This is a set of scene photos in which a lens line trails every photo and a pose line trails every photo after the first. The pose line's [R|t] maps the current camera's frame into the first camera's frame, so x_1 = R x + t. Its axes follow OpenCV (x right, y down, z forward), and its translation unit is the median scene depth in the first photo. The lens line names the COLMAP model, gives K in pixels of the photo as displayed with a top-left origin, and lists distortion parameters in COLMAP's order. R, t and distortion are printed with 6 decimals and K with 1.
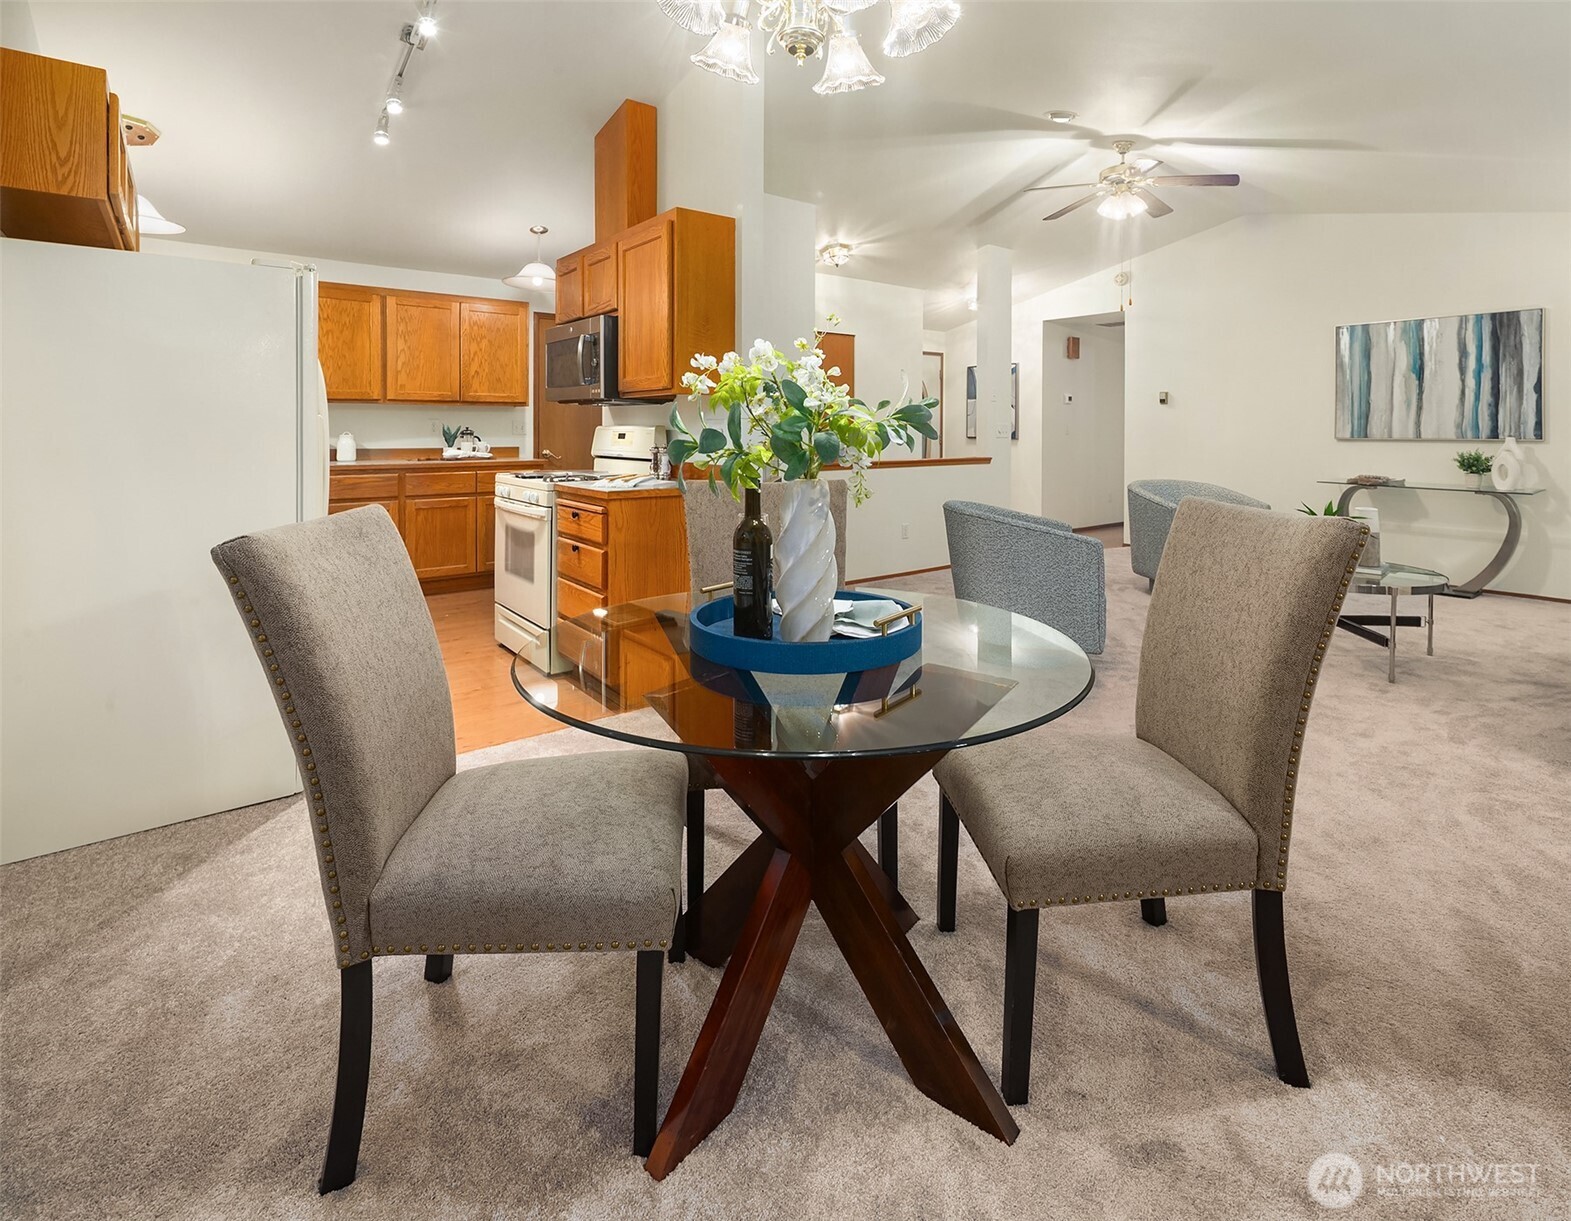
lens RADIAL K [[771.7, 0, 788.5], [0, 771.7, 433.3], [0, 0, 1]] dist [-0.000433, -0.001814]
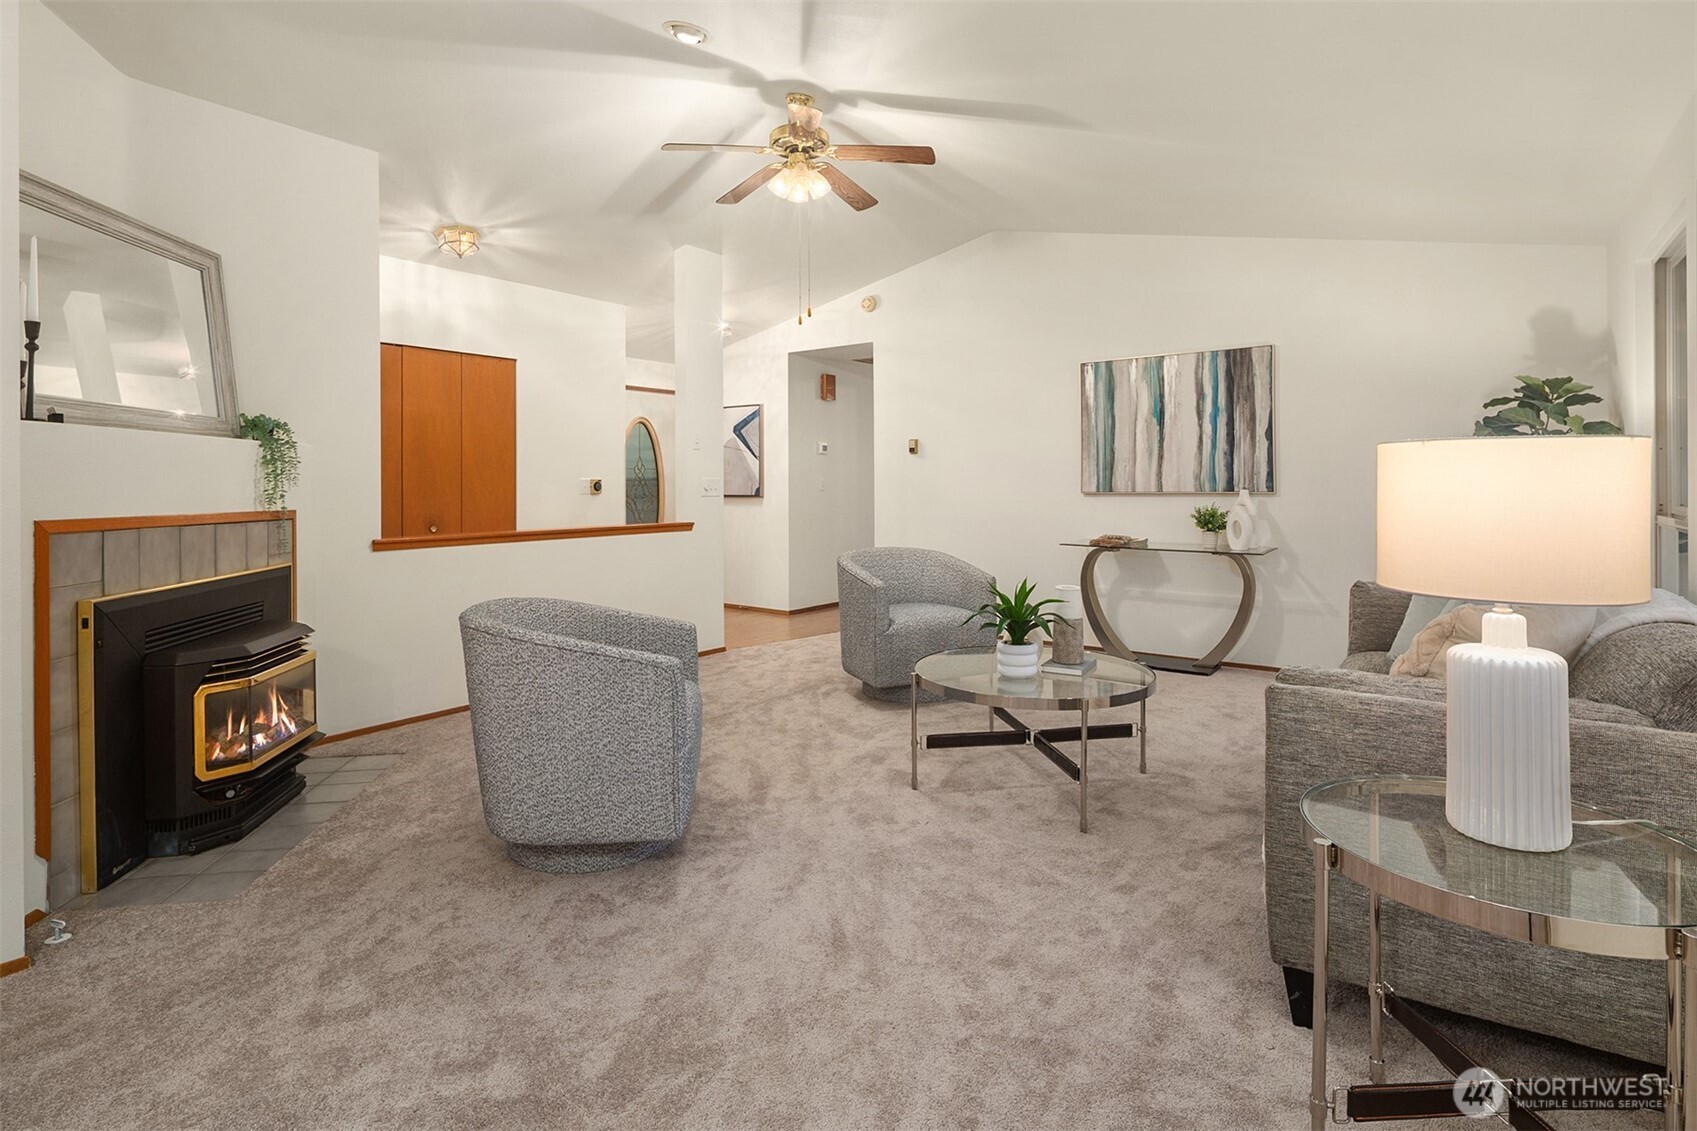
lens RADIAL K [[837.4, 0, 853.2], [0, 837.4, 485.5], [0, 0, 1]] dist [0.003335, 0.000039]
pose [[0.960572, -0.008426, 0.277902, 0.228544], [0.010041, 0.999940, -0.004387, -0.000009], [-0.277849, 0.007004, 0.960599, 0.191822]]
